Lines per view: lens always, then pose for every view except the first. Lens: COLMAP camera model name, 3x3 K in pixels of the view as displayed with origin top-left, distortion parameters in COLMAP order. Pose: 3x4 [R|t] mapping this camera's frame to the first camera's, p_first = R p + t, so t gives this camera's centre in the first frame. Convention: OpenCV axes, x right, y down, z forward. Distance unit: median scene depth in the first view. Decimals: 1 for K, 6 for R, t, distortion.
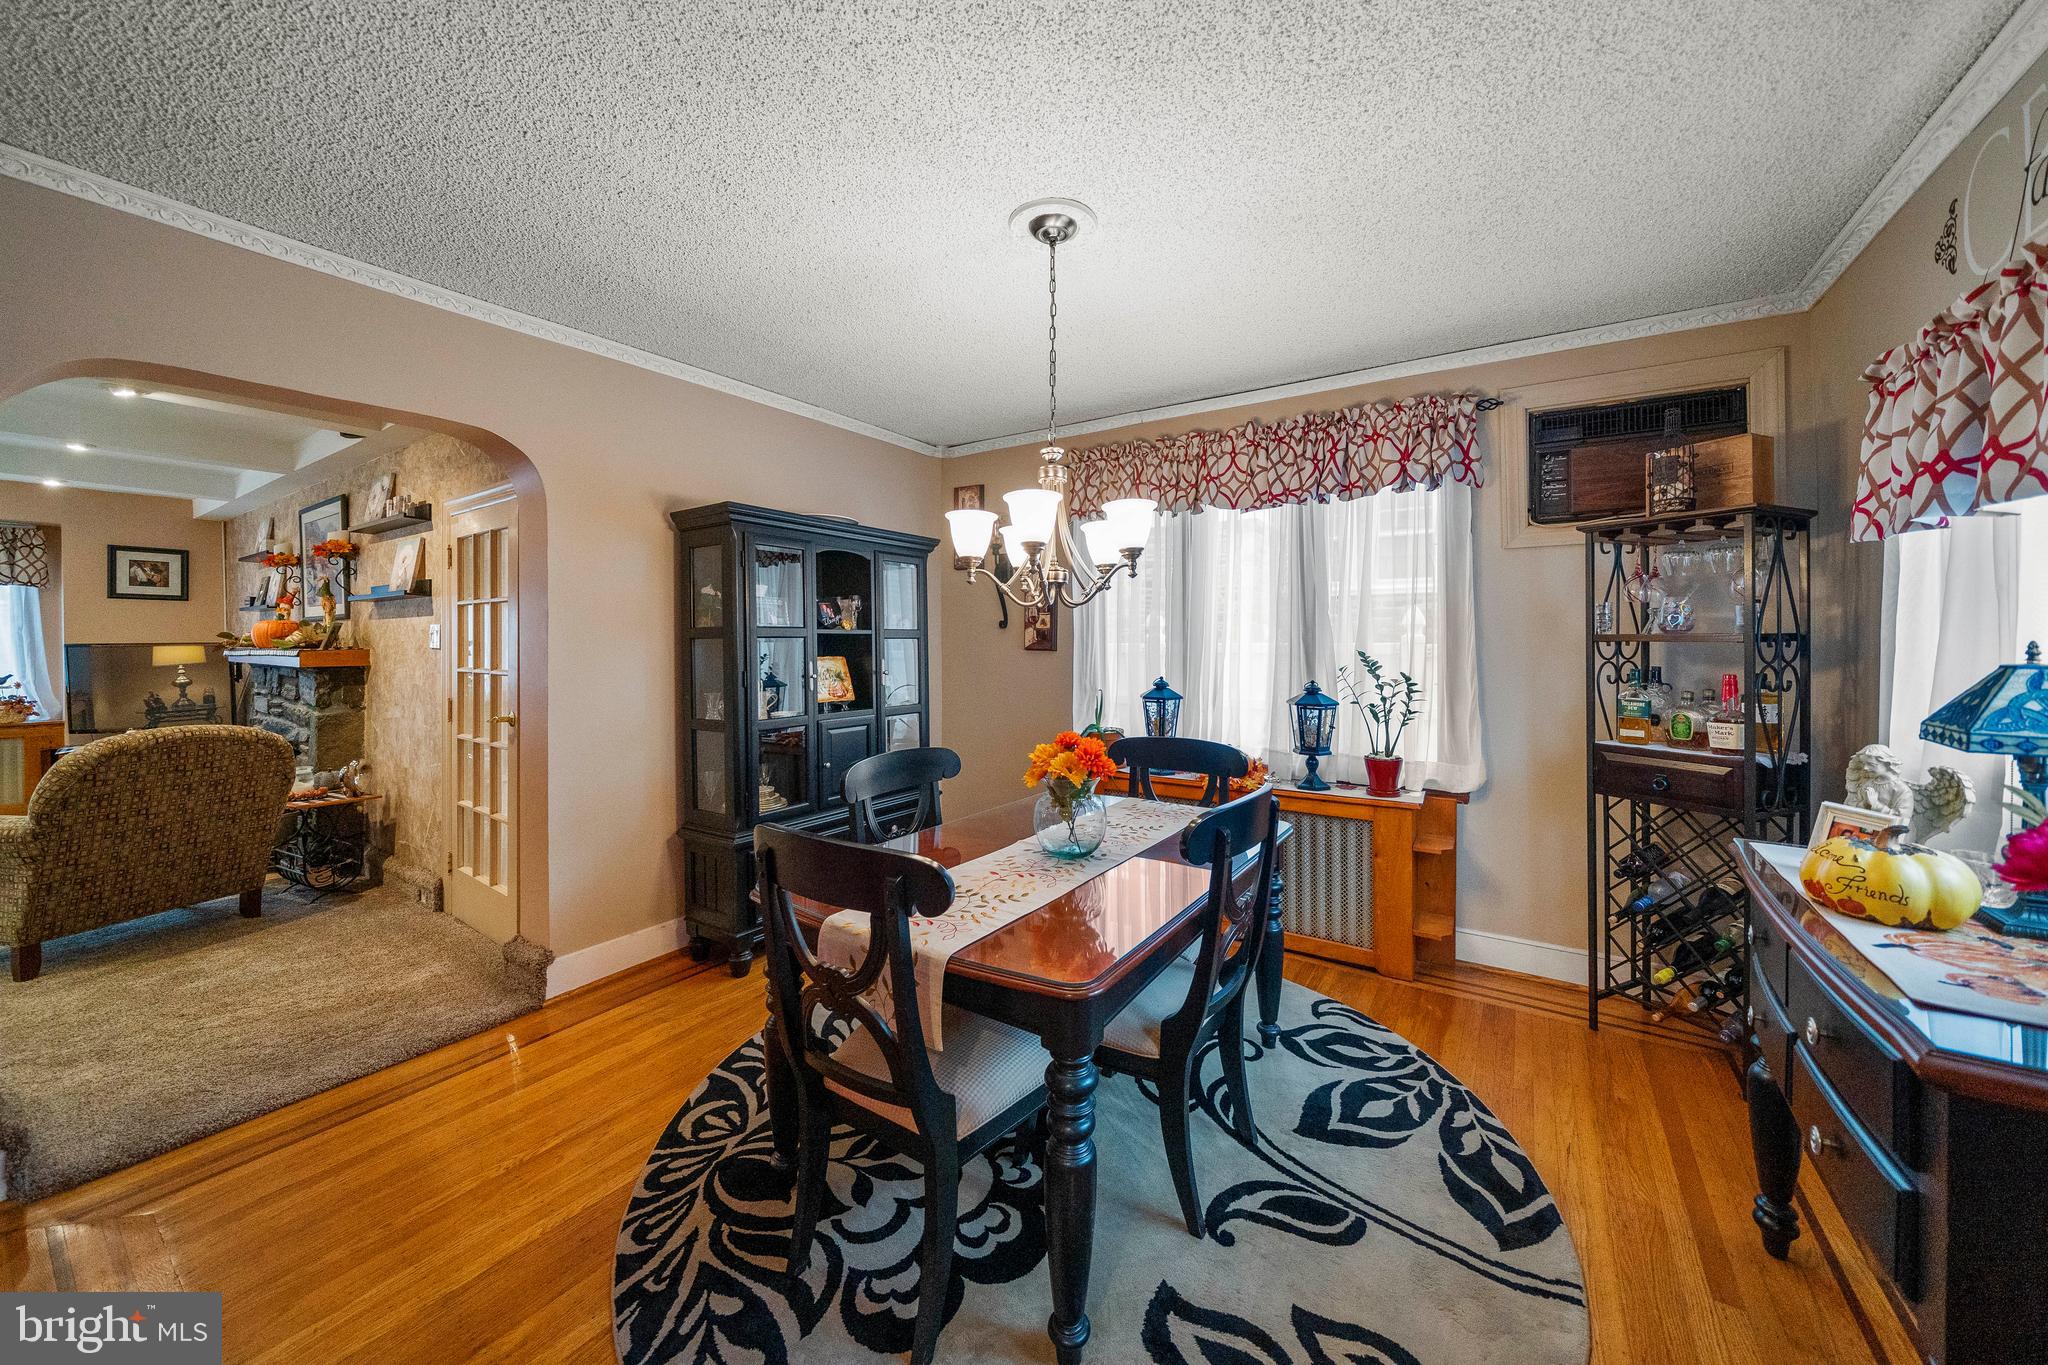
lens RADIAL K [[693.0, 0, 1026.3], [0, 693.0, 665.1], [0, 0, 1]] dist [-0.001794, -0.000051]
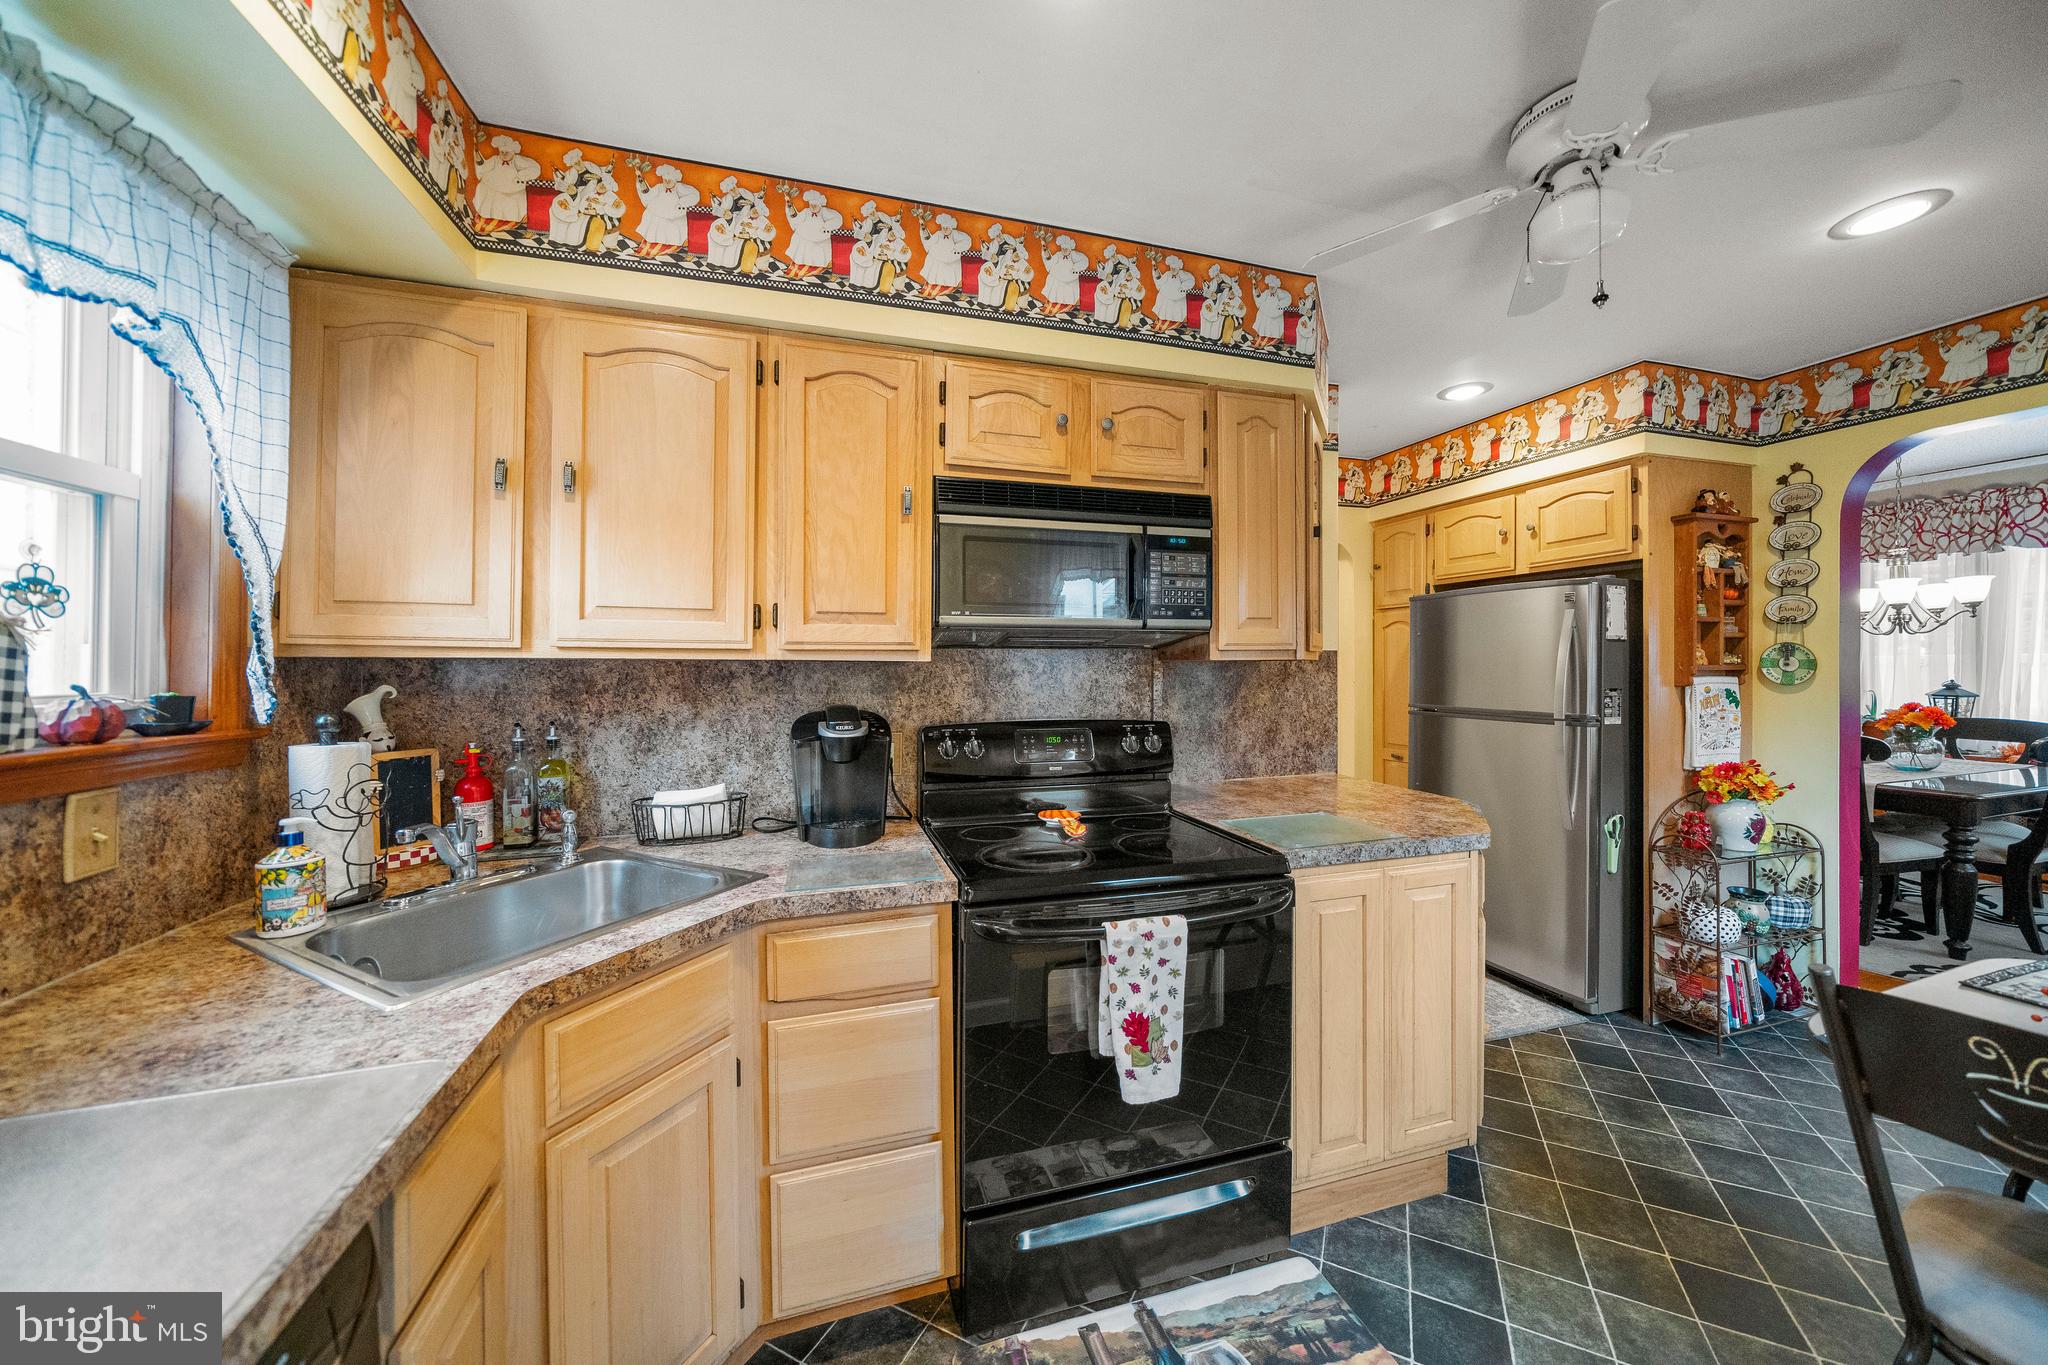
lens RADIAL K [[693.0, 0, 1024.6], [0, 693.0, 673.8], [0, 0, 1]] dist [-0.001794, -0.000051]
pose [[0.797664, 0.002884, -0.603096, -0.414626], [-0.007384, 0.999960, -0.004985, 0.025448], [0.603057, 0.008430, 0.797653, -1.095266]]
